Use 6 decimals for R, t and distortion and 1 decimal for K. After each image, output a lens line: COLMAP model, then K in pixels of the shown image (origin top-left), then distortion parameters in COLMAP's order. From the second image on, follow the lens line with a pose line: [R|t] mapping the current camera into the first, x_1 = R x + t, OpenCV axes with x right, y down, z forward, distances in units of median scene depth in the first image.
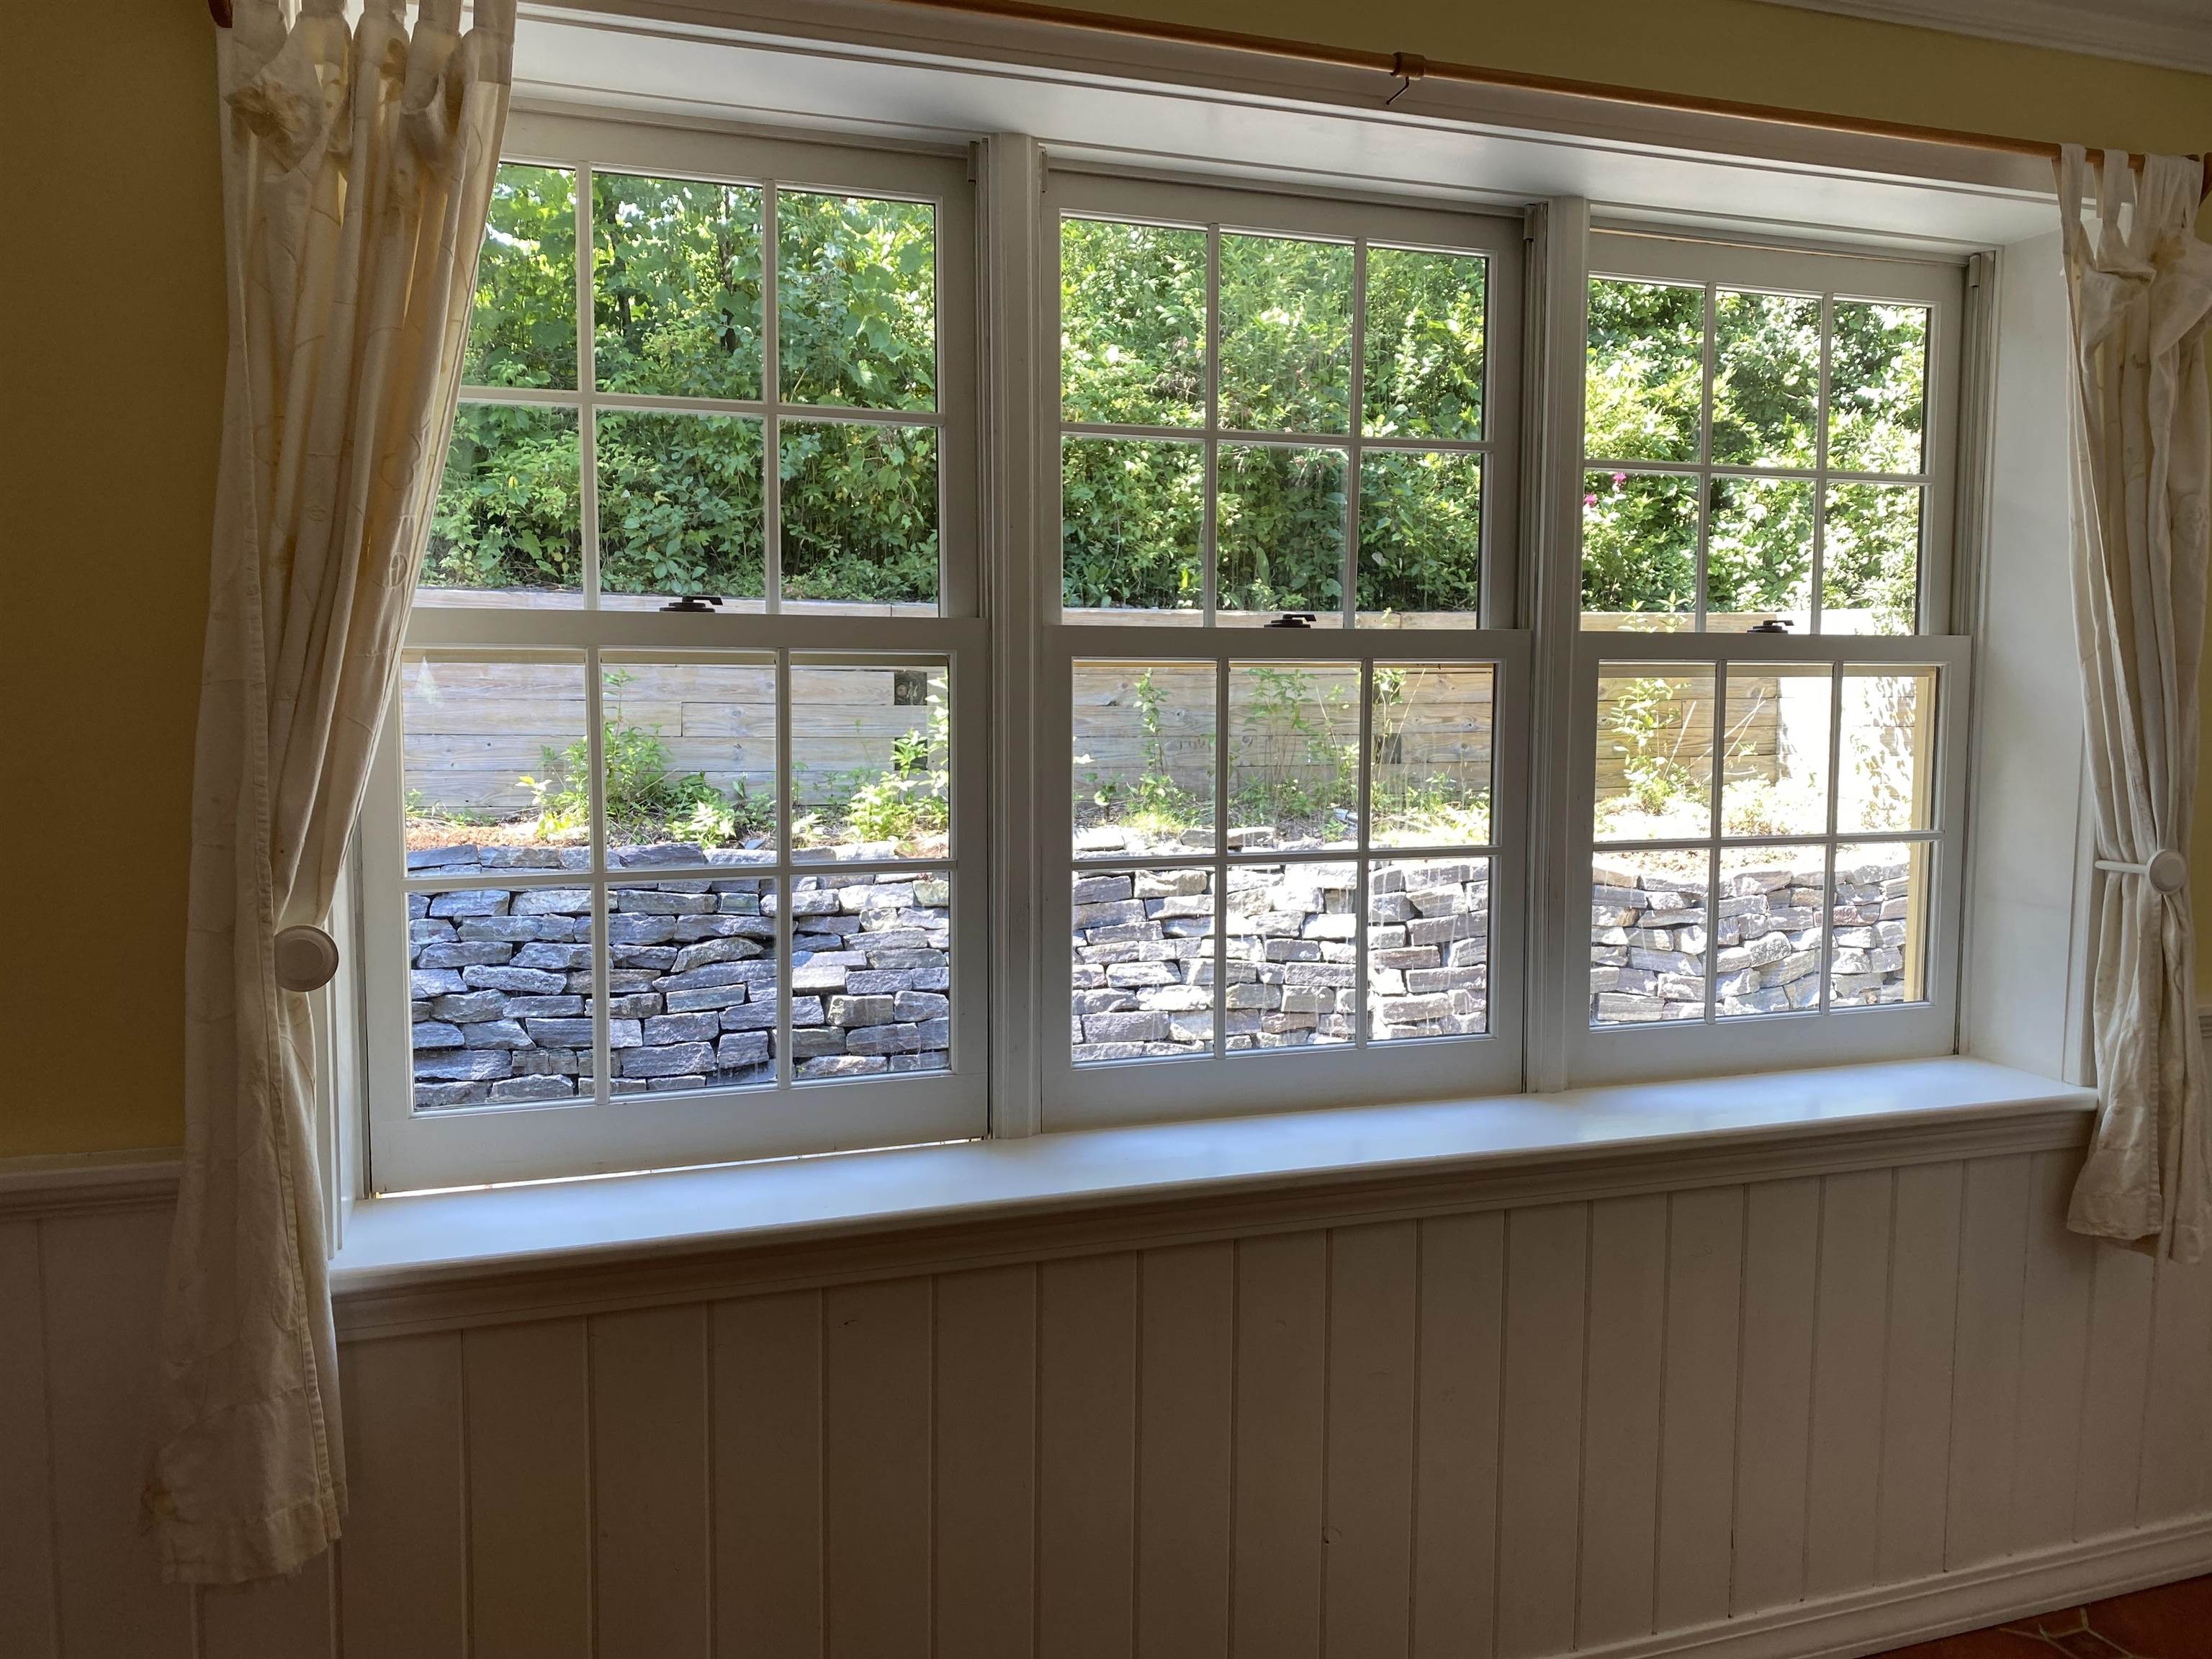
lens RADIAL K [[1787.6, 0, 1106.9], [0, 1787.6, 815.8], [0, 0, 1]] dist [0.080538, -0.105414]
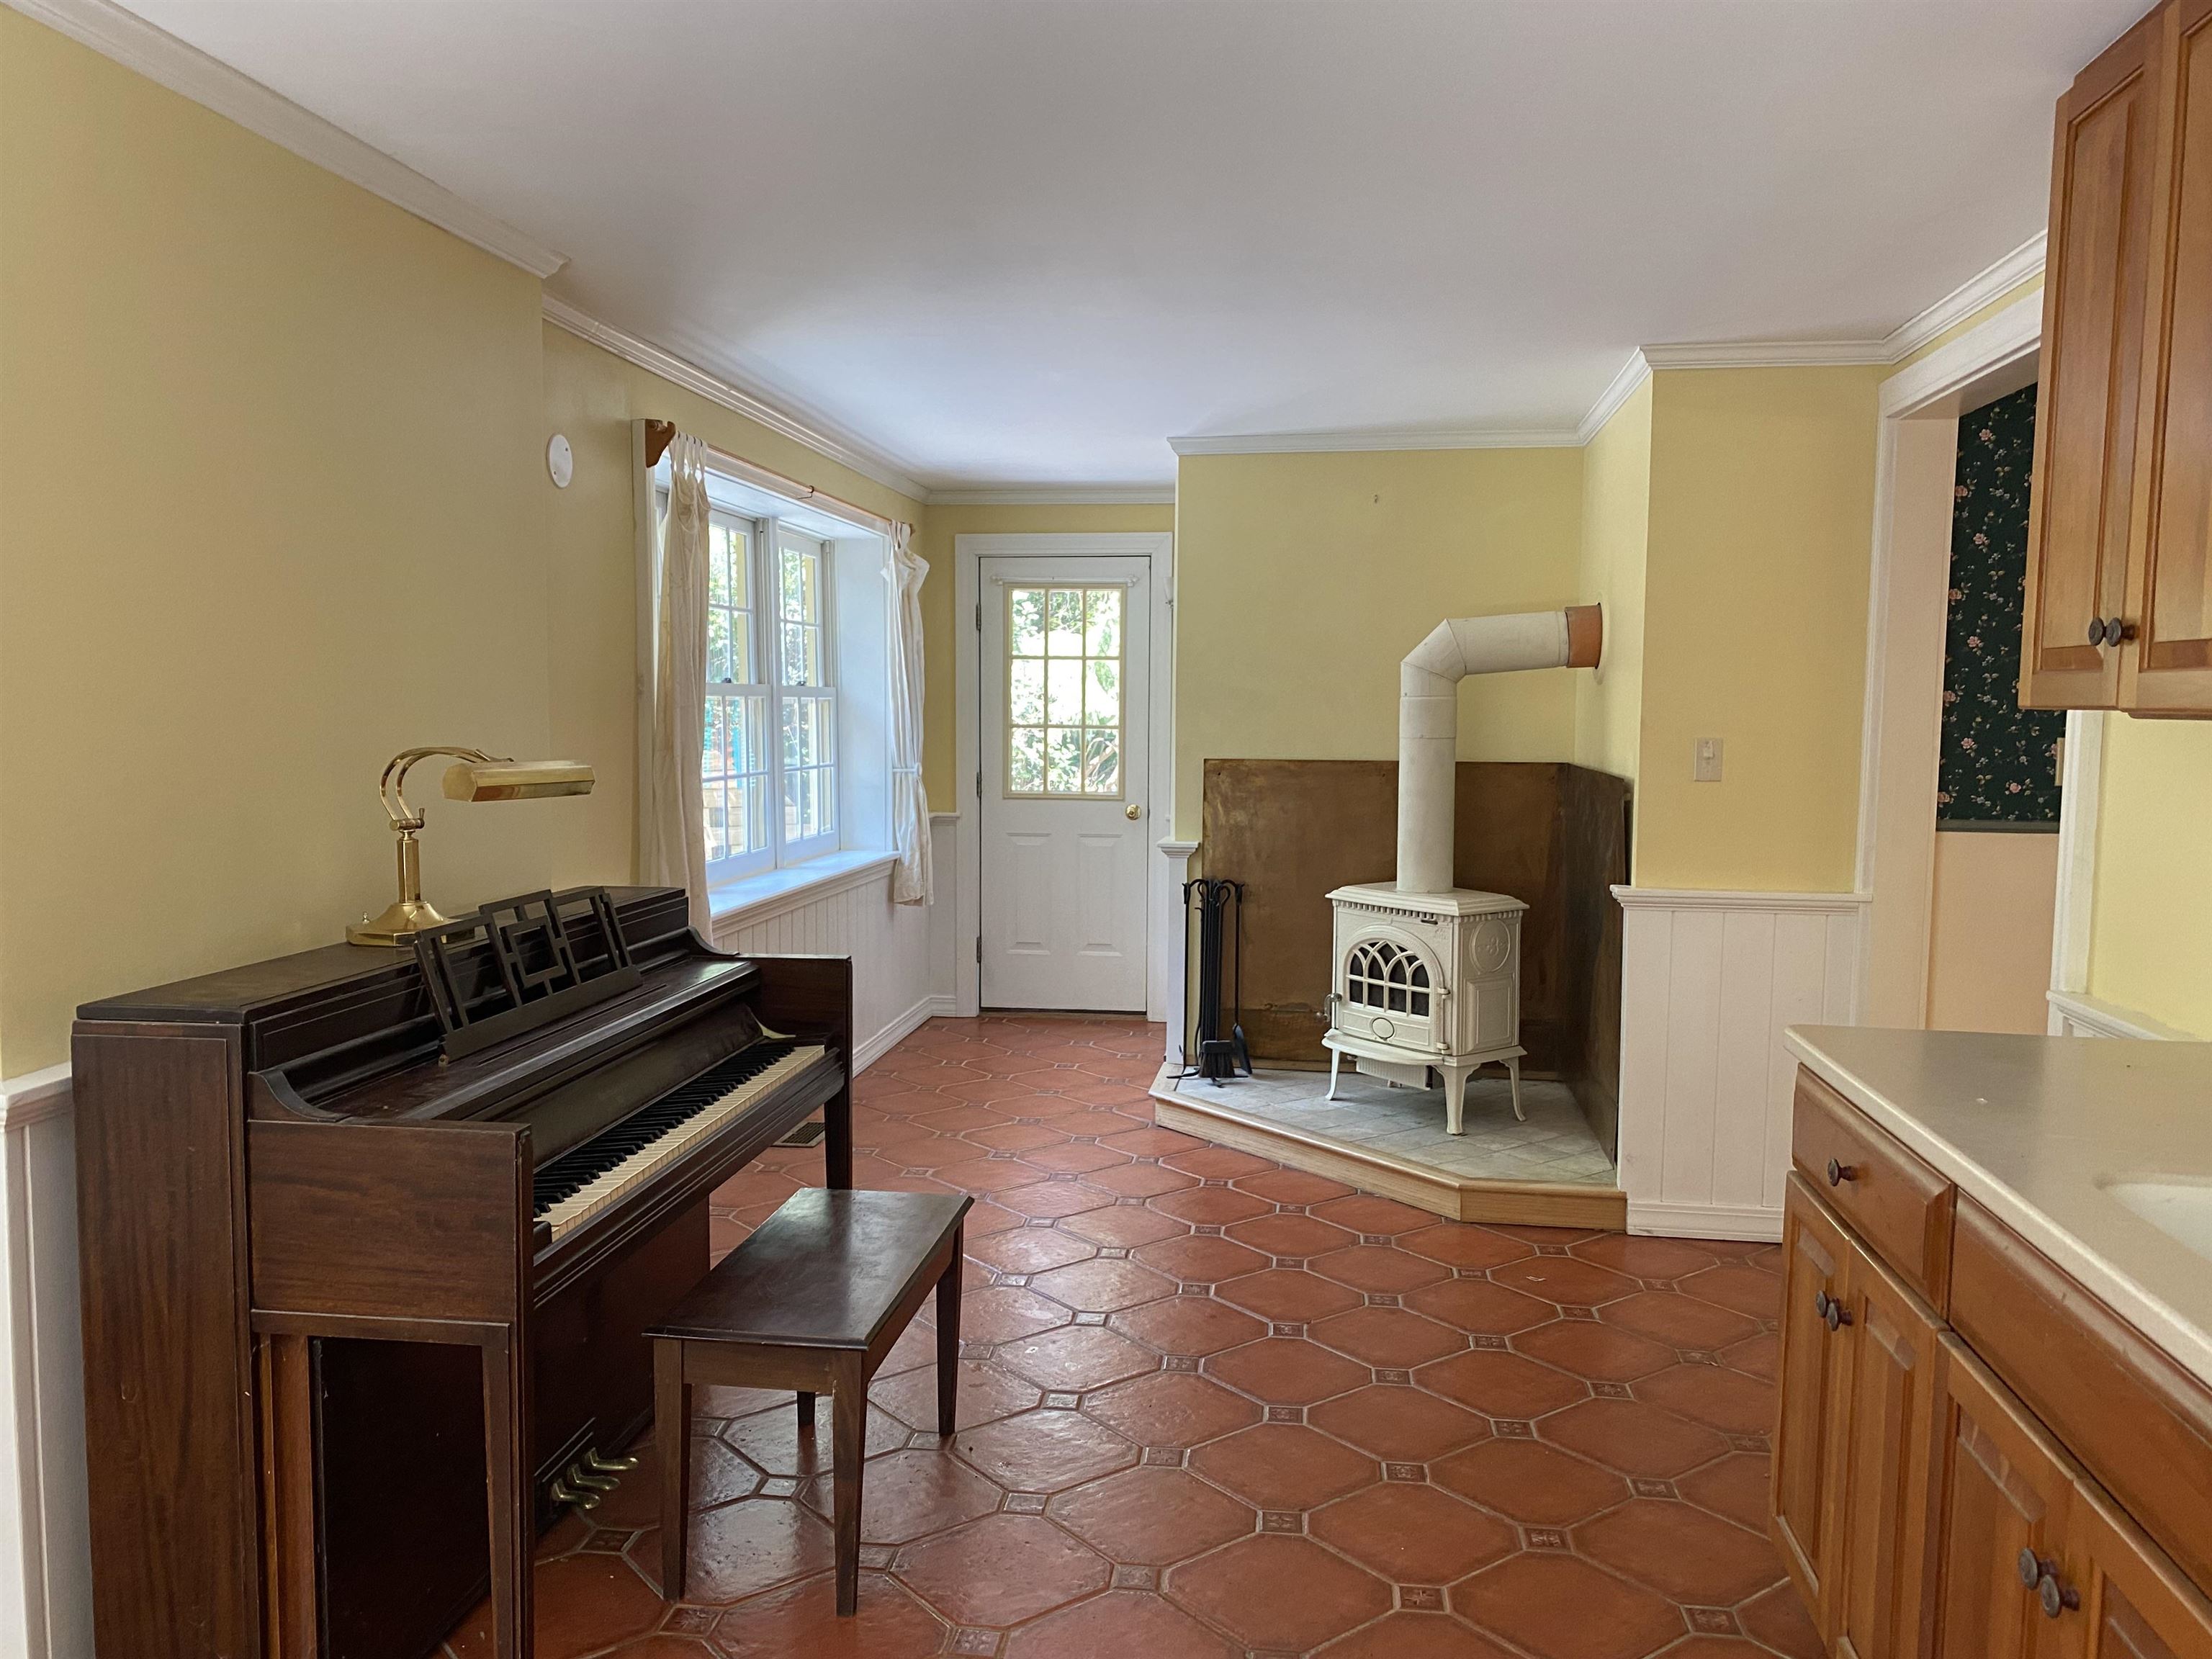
lens RADIAL K [[1710.1, 0, 1115.7], [0, 1710.1, 843.9], [0, 0, 1]] dist [0.082880, -0.088058]
pose [[0.478094, -0.075140, 0.875089, -1.633857], [0.068351, 0.996495, 0.048222, 0.036155], [-0.875645, 0.036759, 0.481554, -0.574691]]
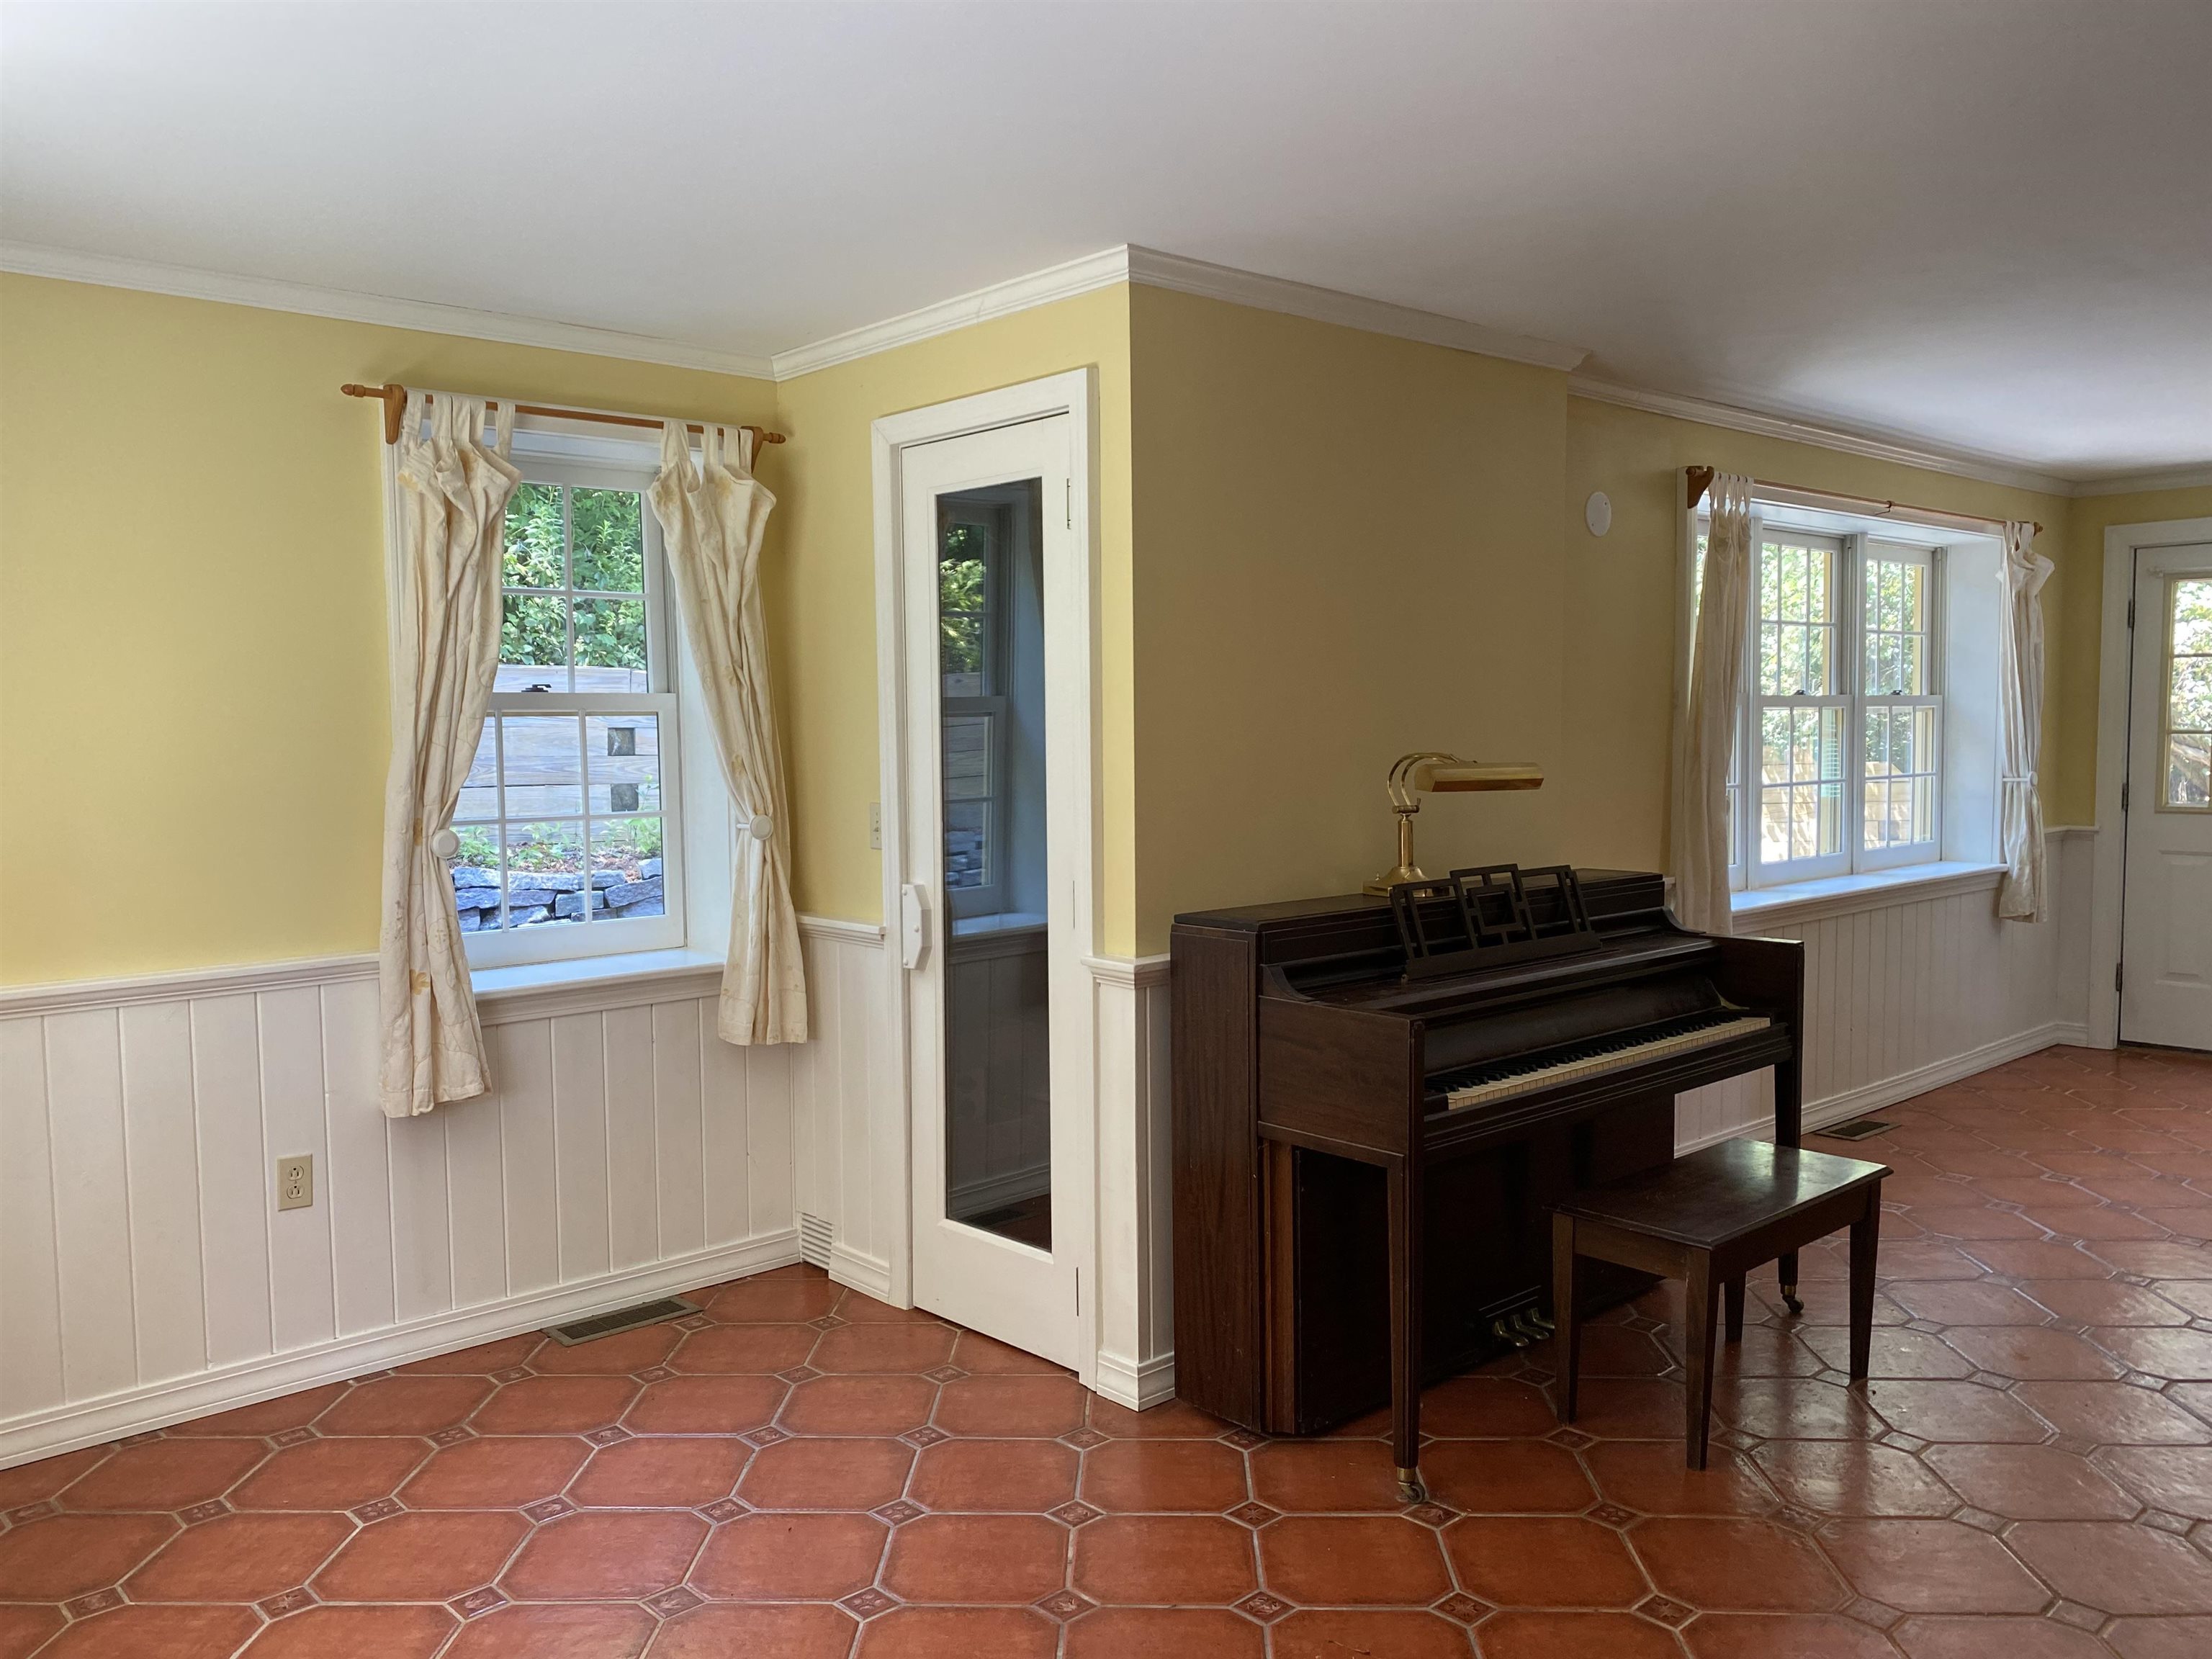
lens RADIAL K [[1710.1, 0, 1115.7], [0, 1710.1, 843.9], [0, 0, 1]] dist [0.082880, -0.088058]
pose [[0.925302, -0.044152, 0.376653, -1.673216], [0.048983, 0.998794, -0.003254, 0.066179], [-0.376055, 0.021461, 0.926349, -0.903356]]
